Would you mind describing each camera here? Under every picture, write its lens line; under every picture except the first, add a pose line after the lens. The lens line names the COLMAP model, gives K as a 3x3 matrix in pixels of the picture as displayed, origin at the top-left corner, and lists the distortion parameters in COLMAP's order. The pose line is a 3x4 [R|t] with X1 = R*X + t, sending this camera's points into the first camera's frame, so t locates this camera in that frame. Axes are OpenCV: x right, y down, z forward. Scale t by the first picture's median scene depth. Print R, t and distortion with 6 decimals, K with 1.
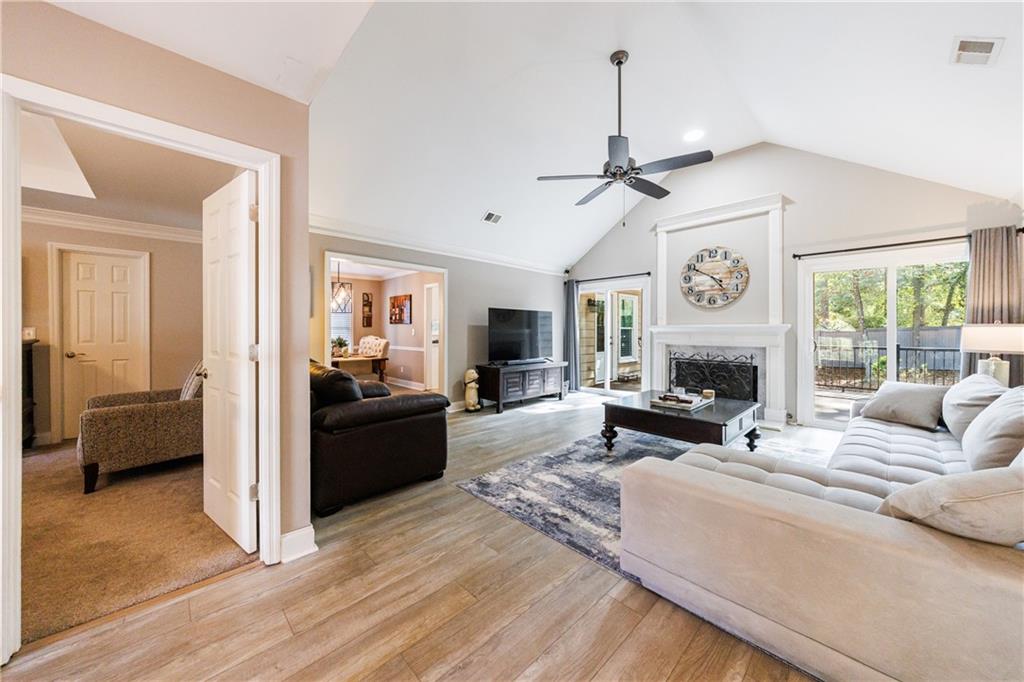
lens RADIAL K [[355.3, 0, 510.6], [0, 355.3, 331.6], [0, 0, 1]] dist [-0.007774, 0.002238]
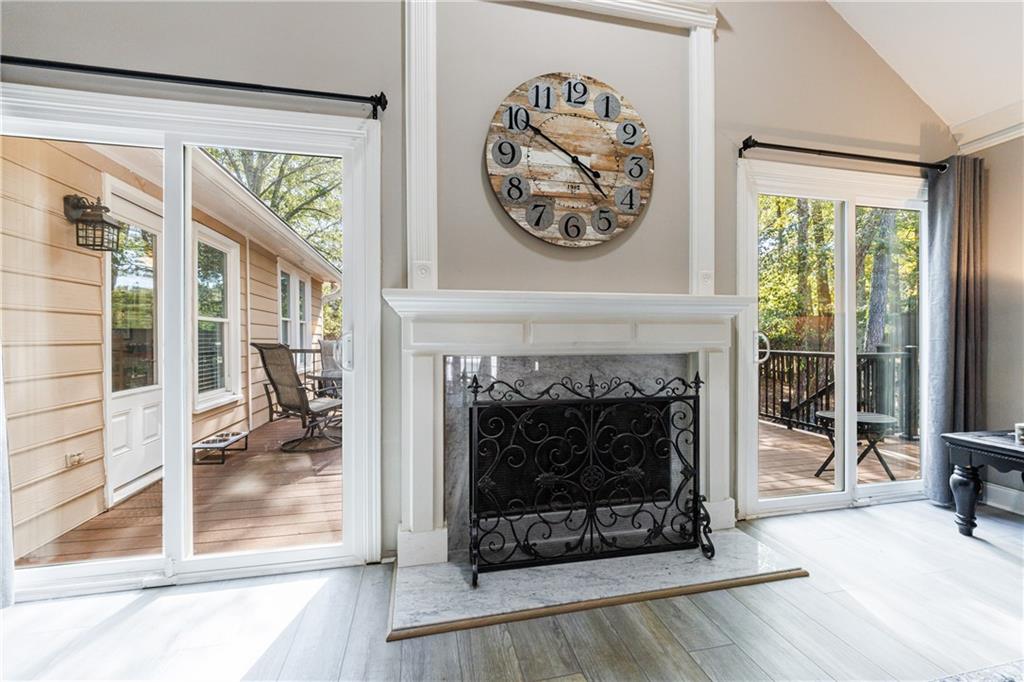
lens RADIAL K [[419.6, 0, 519.2], [0, 419.6, 338.7], [0, 0, 1]] dist [-0.000638, -0.000256]
pose [[0.505970, 0.000595, 0.862551, 0.187360], [-0.000529, 1.000000, -0.000380, 0.023744], [-0.862551, -0.000264, 0.505971, 0.853911]]
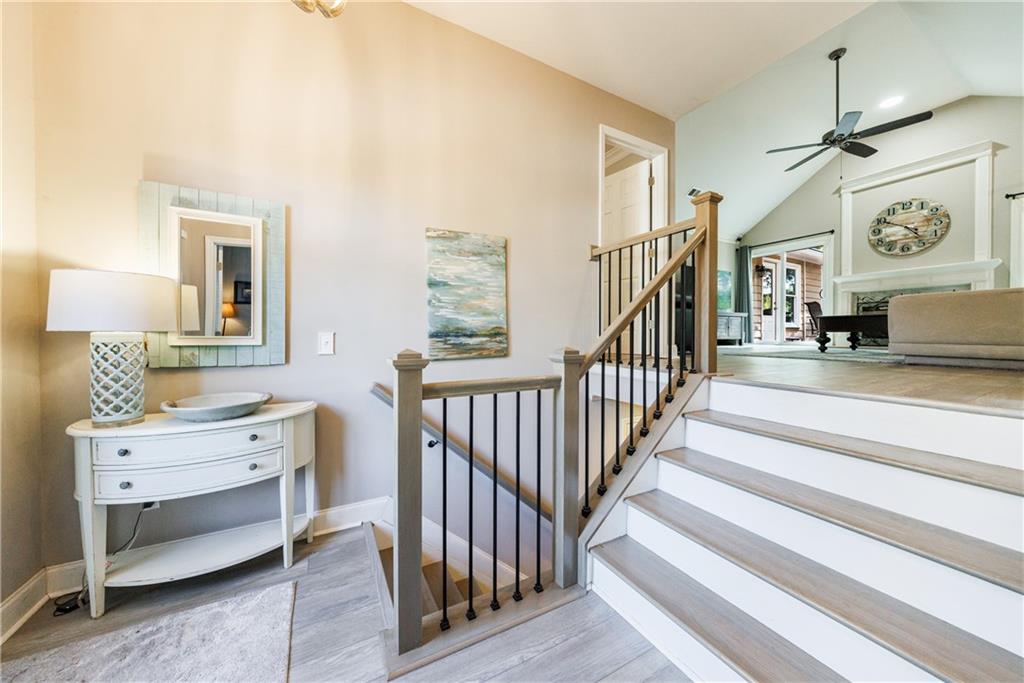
lens RADIAL K [[355.3, 0, 510.6], [0, 355.3, 337.8], [0, 0, 1]] dist [-0.007774, 0.002238]
pose [[0.966406, -0.001027, -0.257018, -0.350311], [0.002815, 0.999974, 0.006587, 0.186070], [0.257005, -0.007089, 0.966384, -0.395792]]
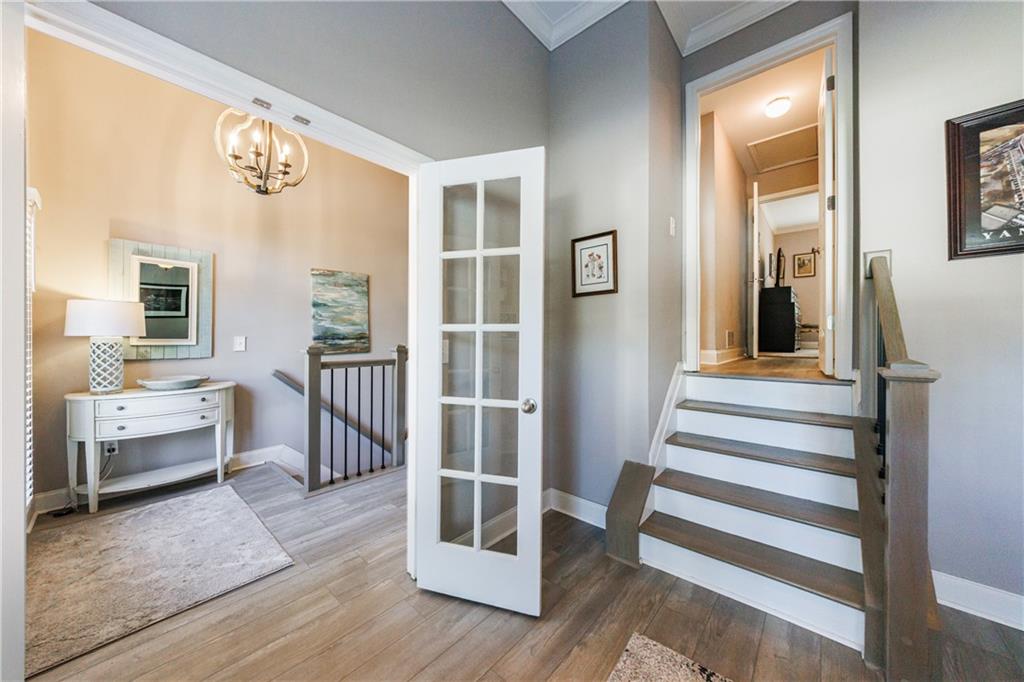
lens RADIAL K [[355.3, 0, 510.1], [0, 355.3, 339.4], [0, 0, 1]] dist [-0.007774, 0.002238]
pose [[0.996099, -0.004431, 0.088127, -0.244562], [0.004162, 0.999986, 0.003229, 0.186862], [-0.088140, -0.002850, 0.996104, -0.712283]]
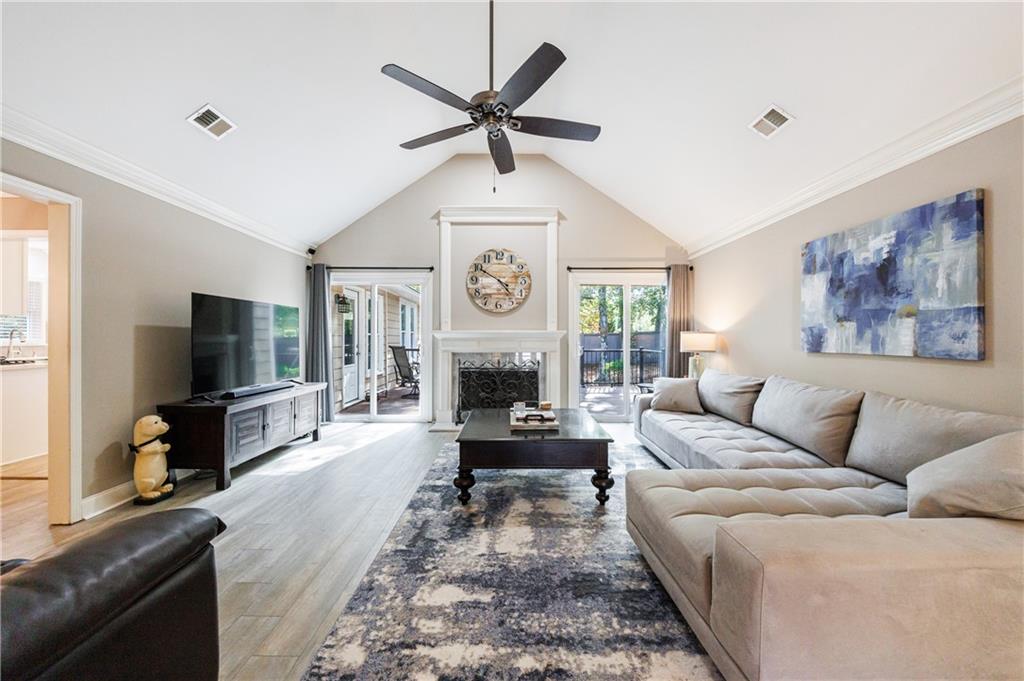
lens RADIAL K [[380.1, 0, 512.7], [0, 380.1, 336.9], [0, 0, 1]] dist [-0.007061, -0.000481]
pose [[0.691920, -0.000535, 0.721974, -0.140738], [0.003757, 0.999989, -0.002859, 0.000850], [-0.721965, 0.004691, 0.691914, 0.278202]]
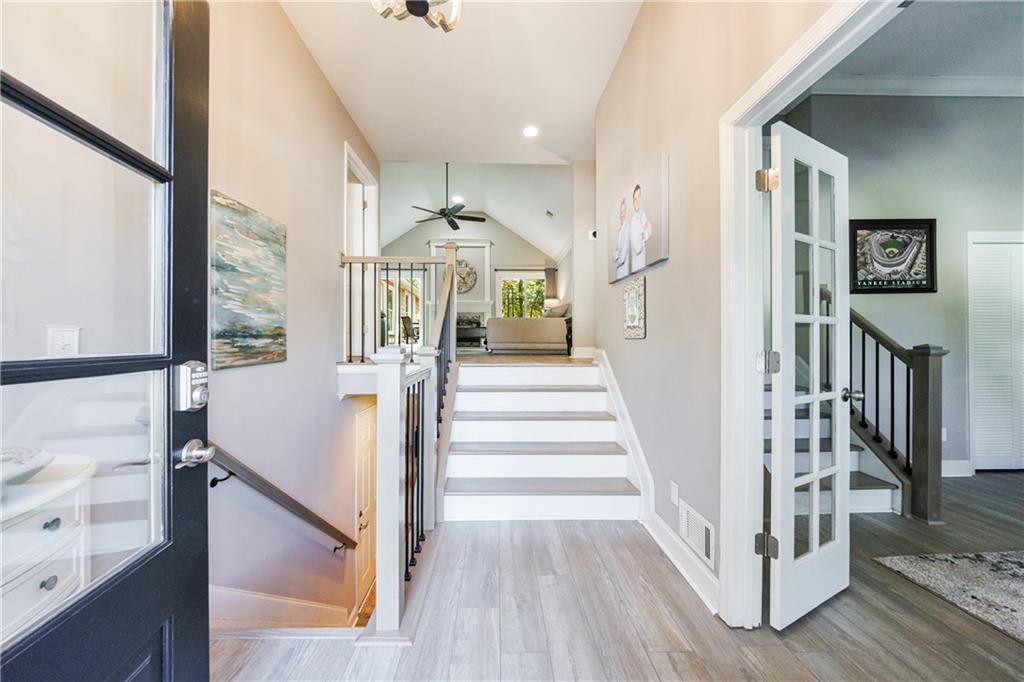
lens RADIAL K [[346.7, 0, 506.6], [0, 346.7, 340.8], [0, 0, 1]] dist [-0.005828, 0.000594]
pose [[0.671375, -0.005262, 0.741100, -0.629412], [0.007699, 0.999970, 0.000126, 0.193382], [-0.741078, 0.005621, 0.671395, -0.407452]]
